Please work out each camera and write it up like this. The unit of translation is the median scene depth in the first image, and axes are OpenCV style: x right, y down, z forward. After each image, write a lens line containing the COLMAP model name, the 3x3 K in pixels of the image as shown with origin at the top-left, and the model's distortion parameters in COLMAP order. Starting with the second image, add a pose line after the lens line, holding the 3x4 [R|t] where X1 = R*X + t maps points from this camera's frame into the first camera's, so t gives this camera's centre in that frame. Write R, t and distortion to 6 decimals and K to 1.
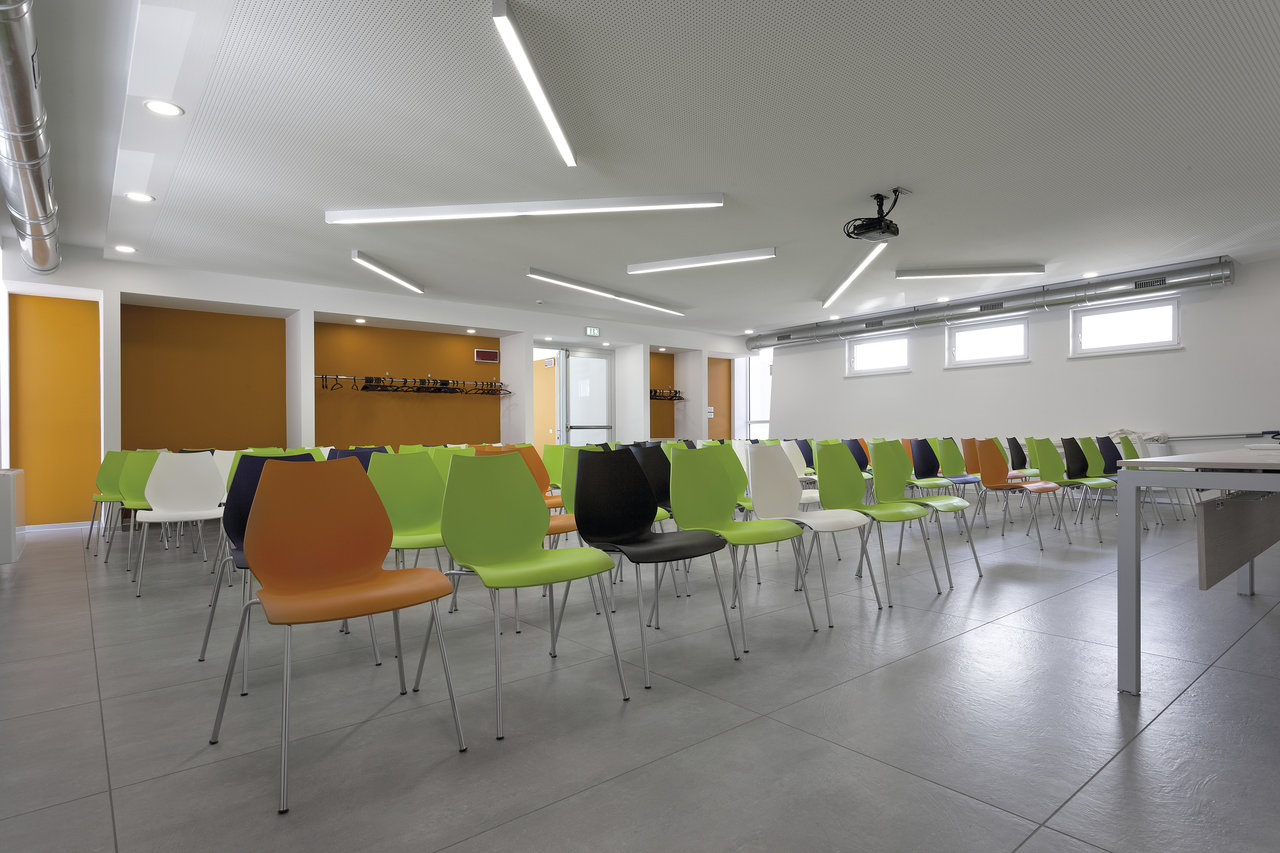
lens RADIAL K [[687.5, 0, 637.8], [0, 687.5, 431.9], [0, 0, 1]] dist [-0.001983, 0.000338]
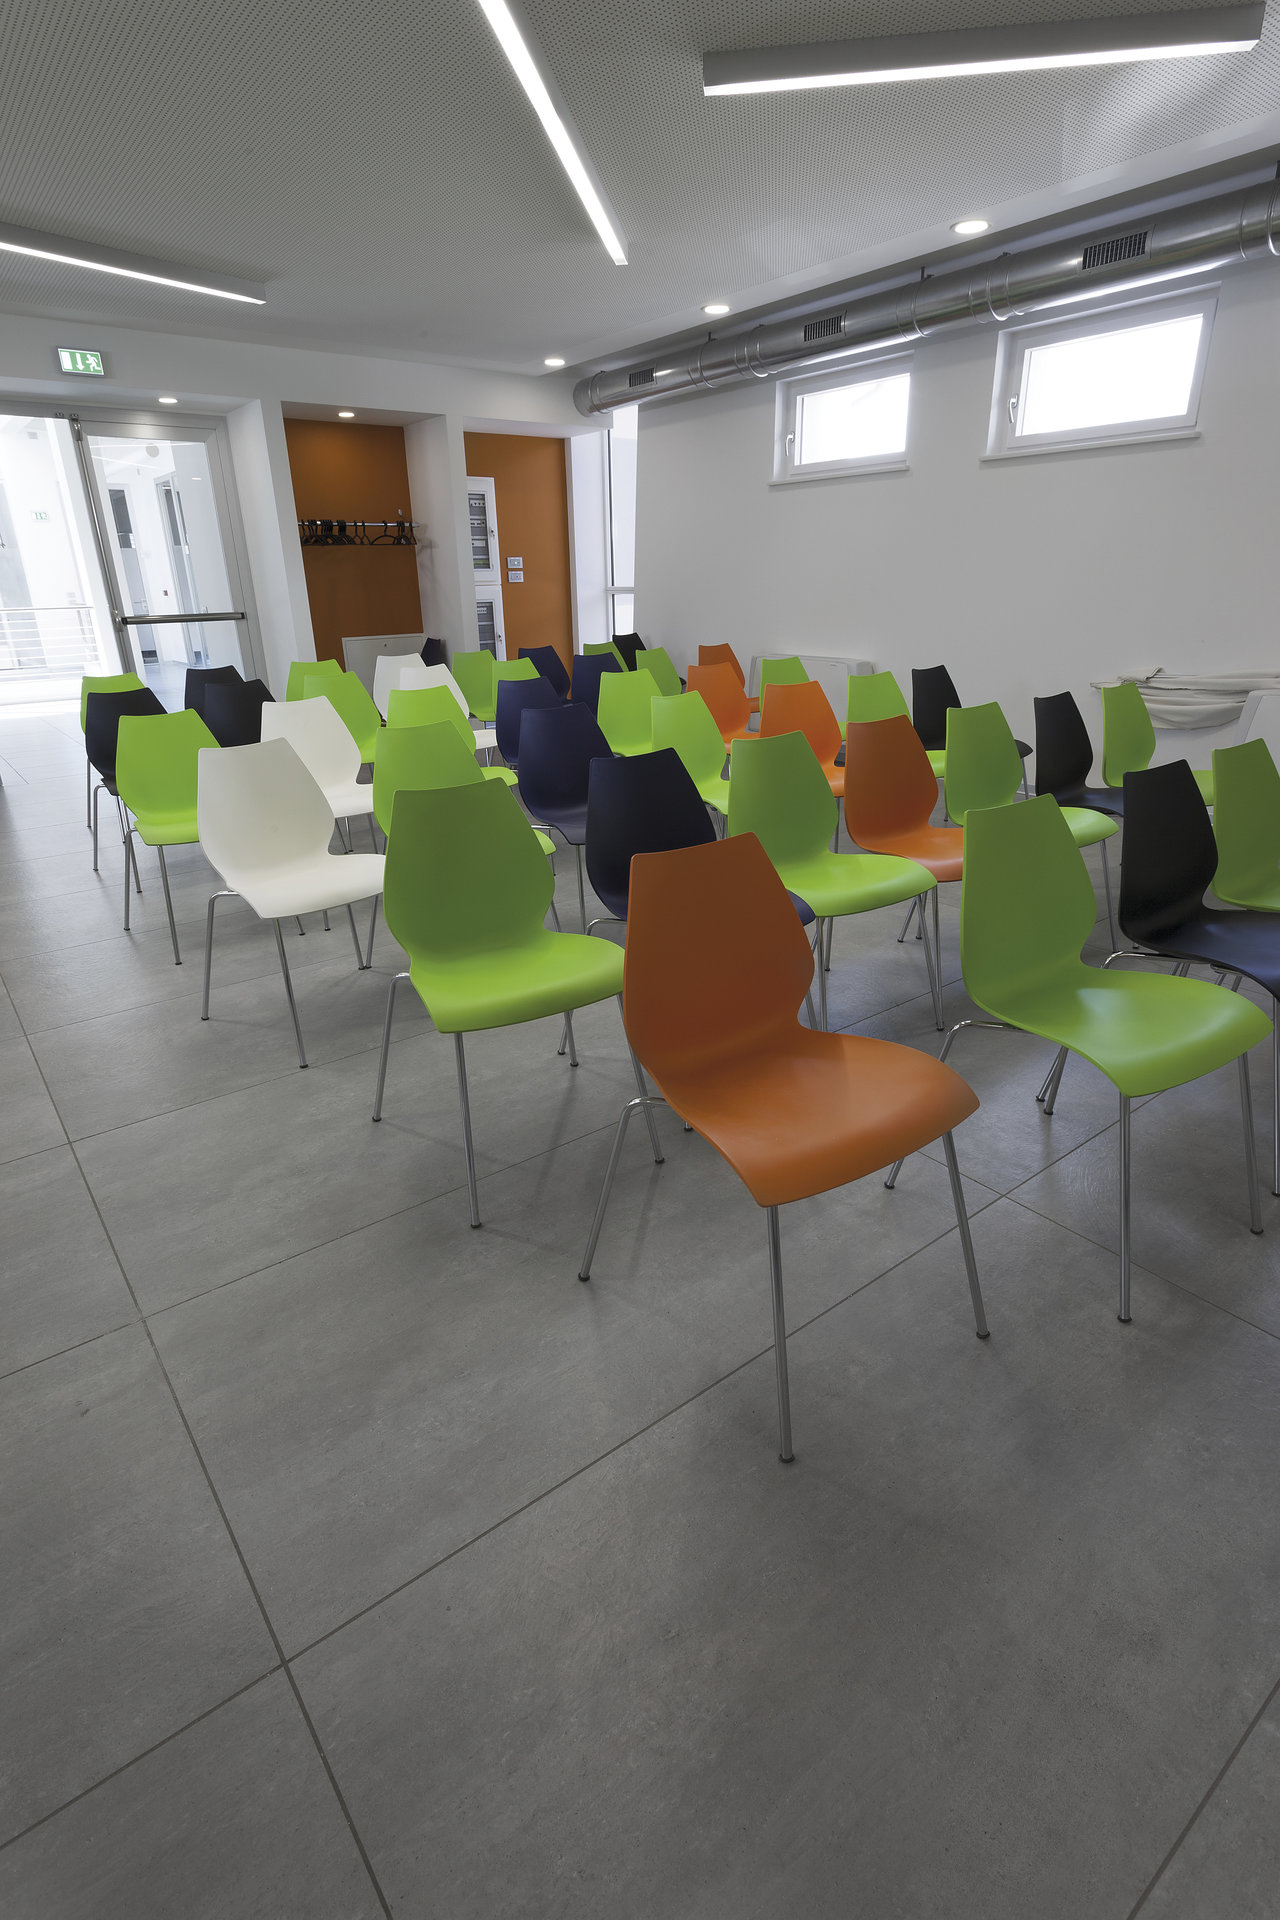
lens RADIAL K [[968.6, 0, 650.9], [0, 968.6, 962.3], [0, 0, 1]] dist [0.011297, -0.001062]
pose [[0.999531, 0.002712, -0.030490, 0.247558], [0.009137, 0.924233, 0.381720, -0.037346], [0.029215, -0.381820, 0.923775, 0.344731]]
